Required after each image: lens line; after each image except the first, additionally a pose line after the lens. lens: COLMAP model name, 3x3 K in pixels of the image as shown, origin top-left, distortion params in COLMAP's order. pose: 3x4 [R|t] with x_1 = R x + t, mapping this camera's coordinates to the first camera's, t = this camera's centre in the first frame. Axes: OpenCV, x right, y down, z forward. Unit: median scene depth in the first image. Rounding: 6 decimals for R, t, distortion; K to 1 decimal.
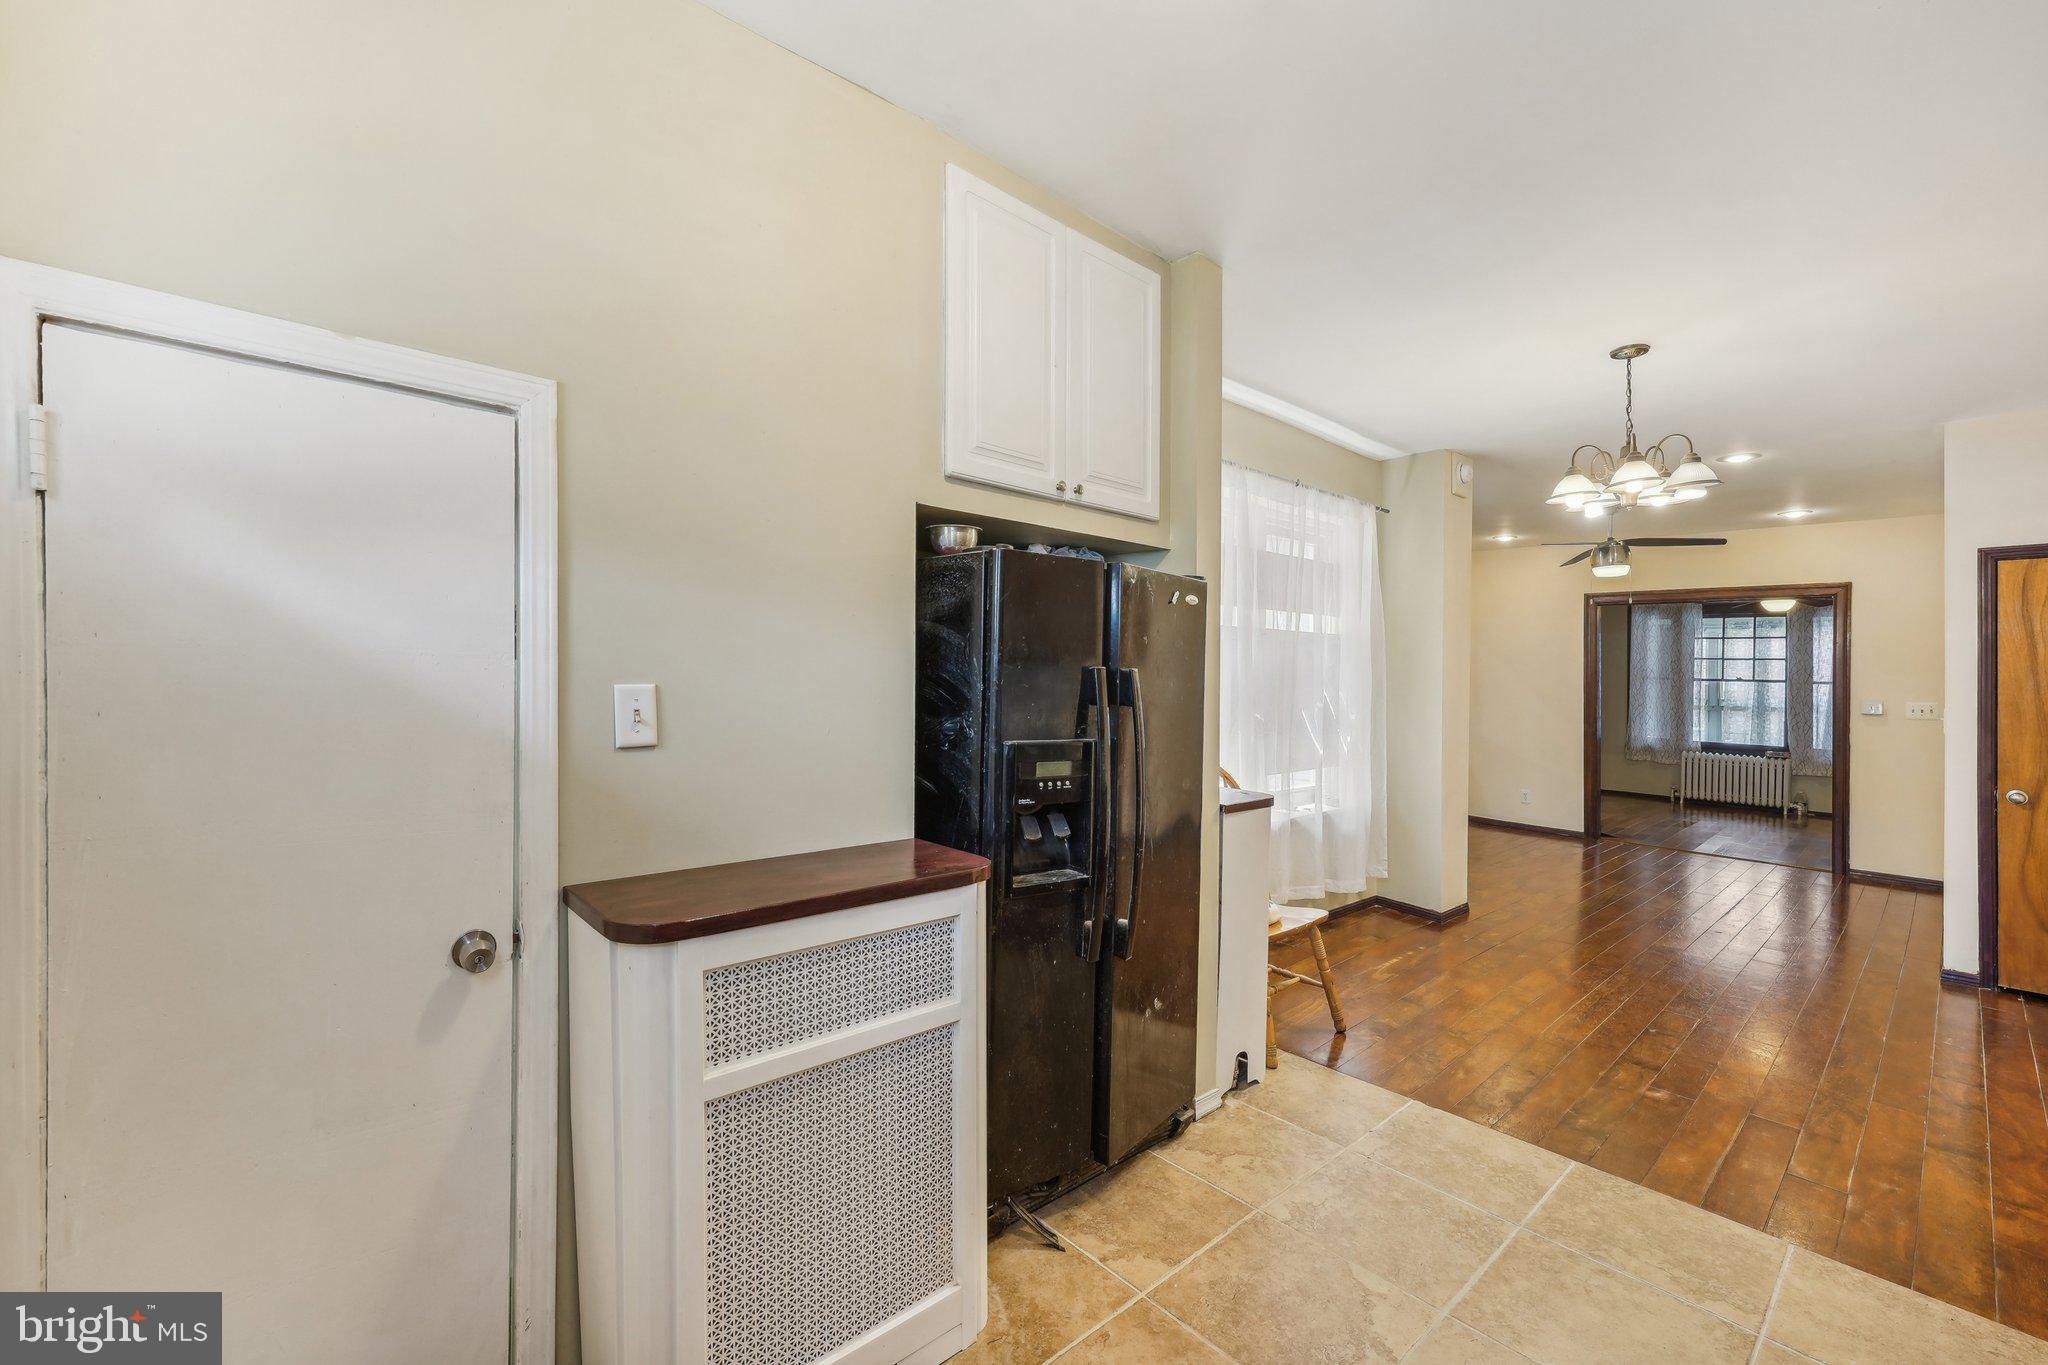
lens RADIAL K [[851.1, 0, 1013.3], [0, 851.1, 672.7], [0, 0, 1]] dist [0.000363, -0.000690]
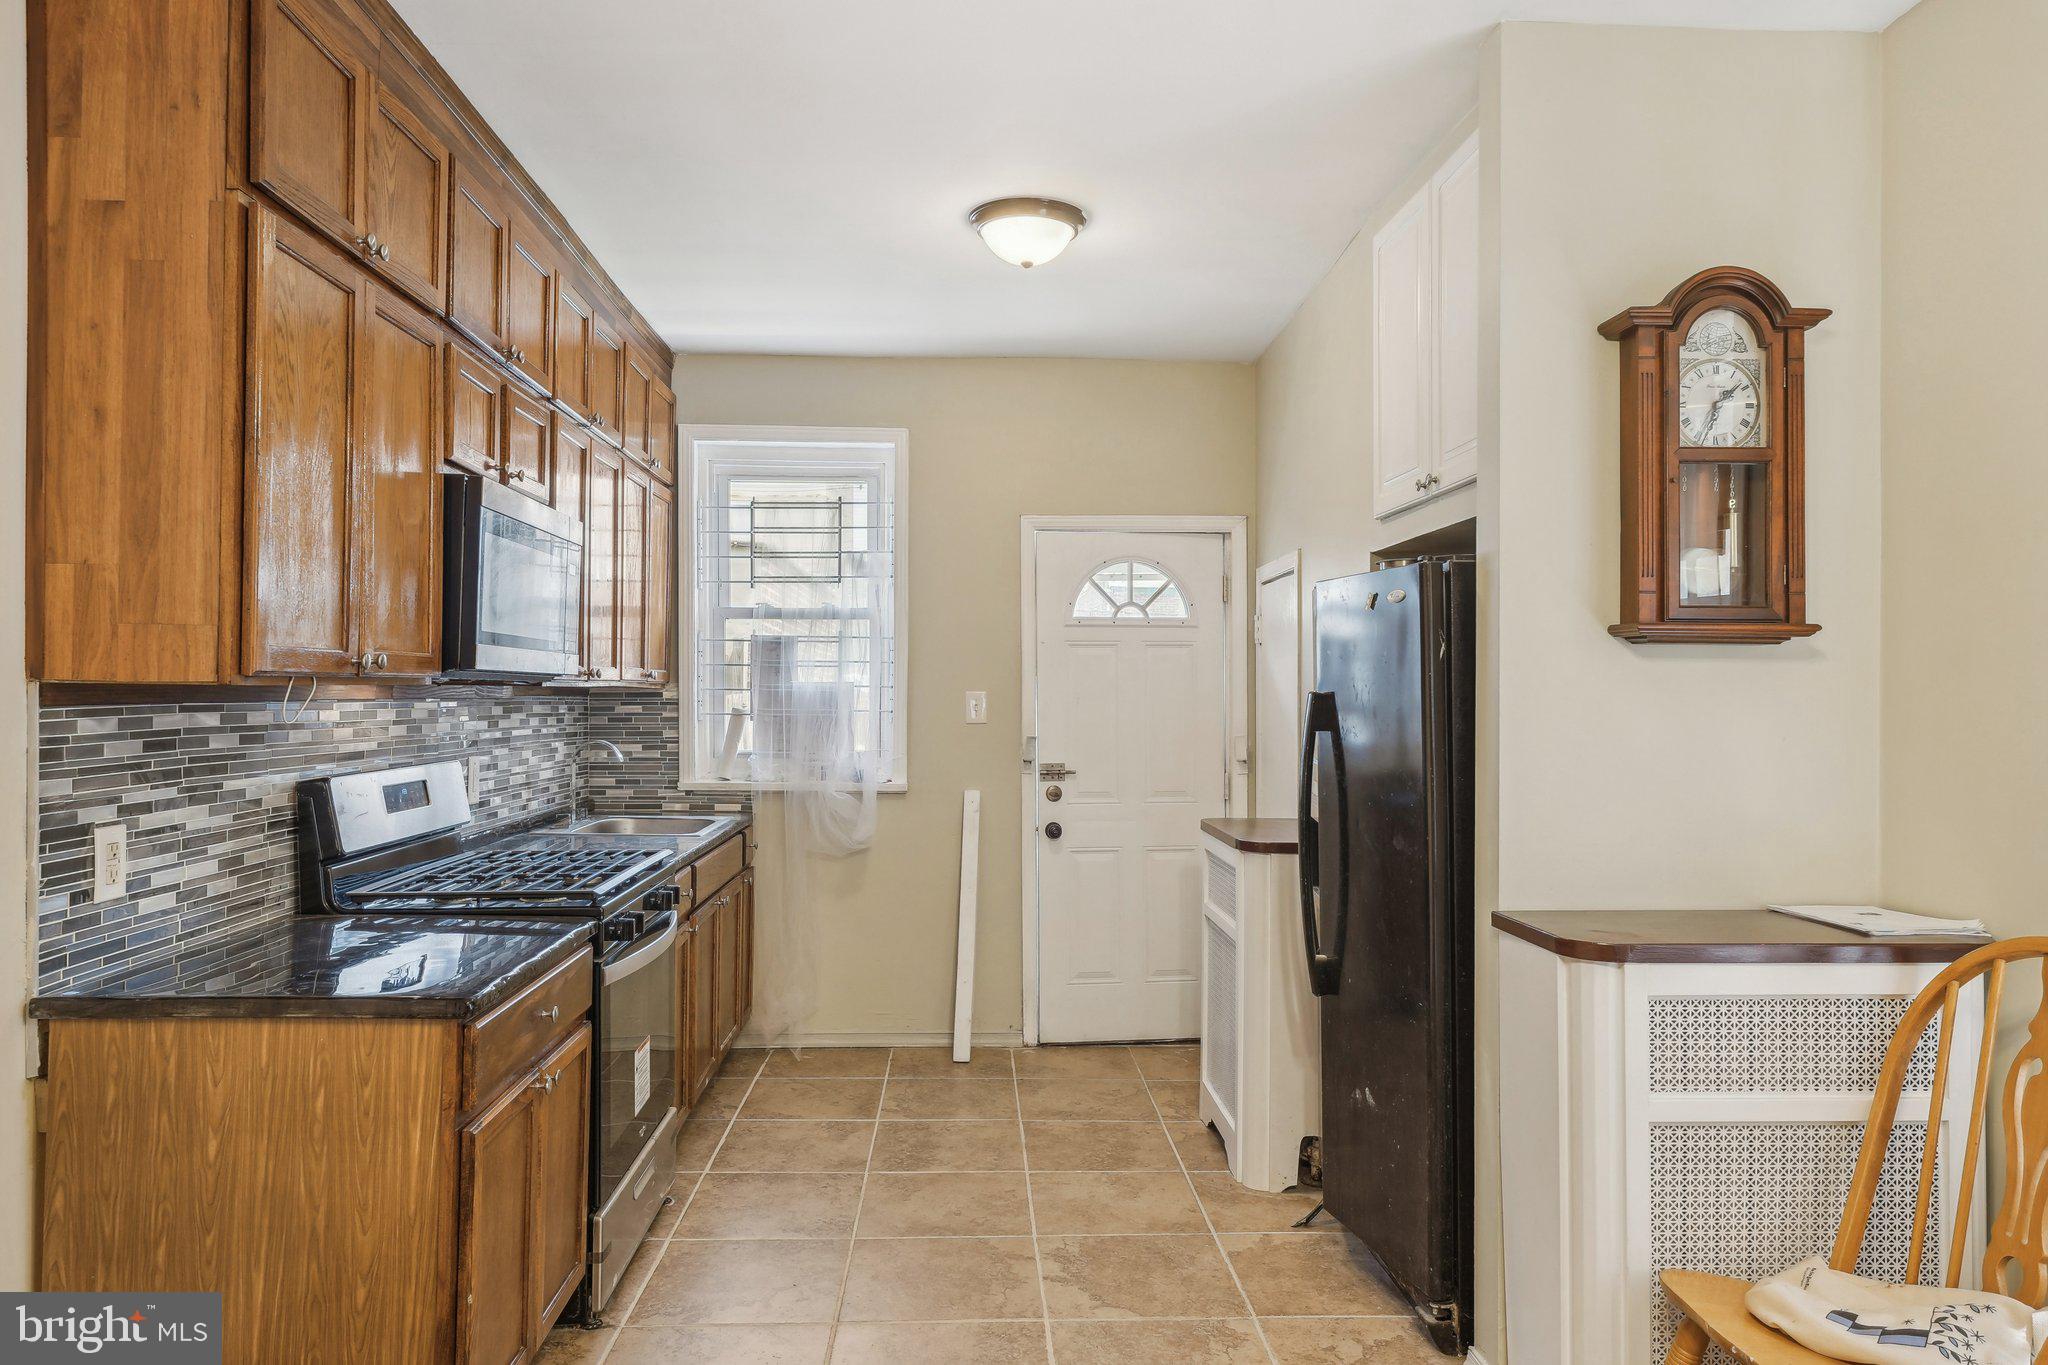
lens RADIAL K [[1300.5, 0, 1027.2], [0, 1300.5, 679.4], [0, 0, 1]] dist [0.006119, 0.001746]
pose [[-0.624661, -0.032362, -0.780225, 0.522405], [-0.014543, 0.999450, -0.029812, 0.010958], [0.780761, -0.007275, -0.624788, 0.582626]]
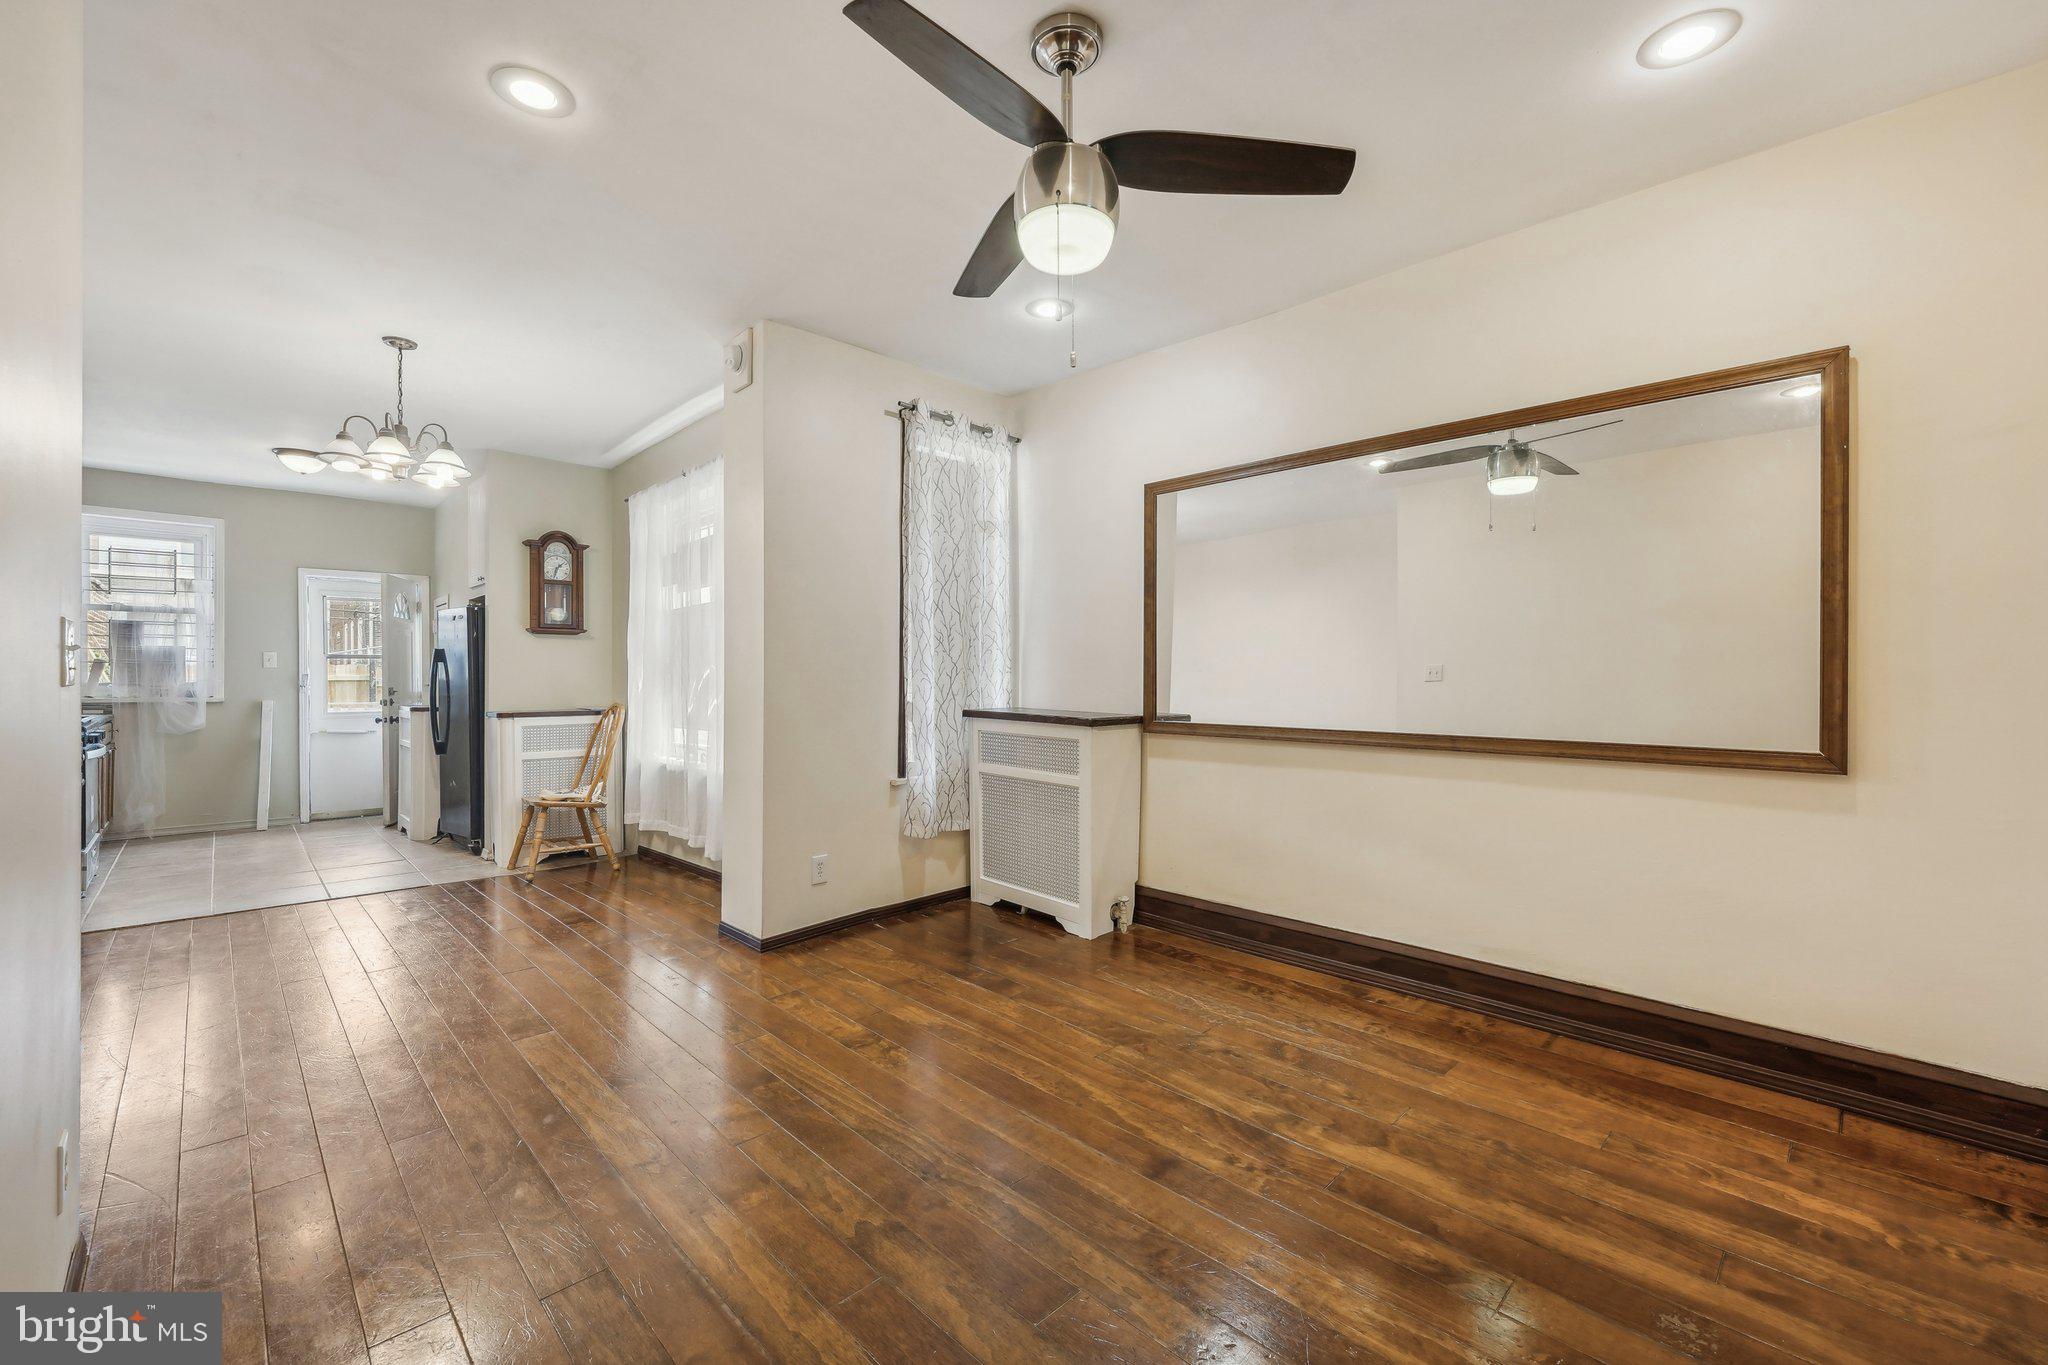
lens RADIAL K [[851.1, 0, 1019.1], [0, 851.1, 678.8], [0, 0, 1]] dist [0.000363, -0.000690]
pose [[0.033215, -0.024103, -0.999158, 1.023065], [0.001129, 0.999709, -0.024079, 0.055936], [0.999448, -0.000328, 0.033233, 0.968289]]
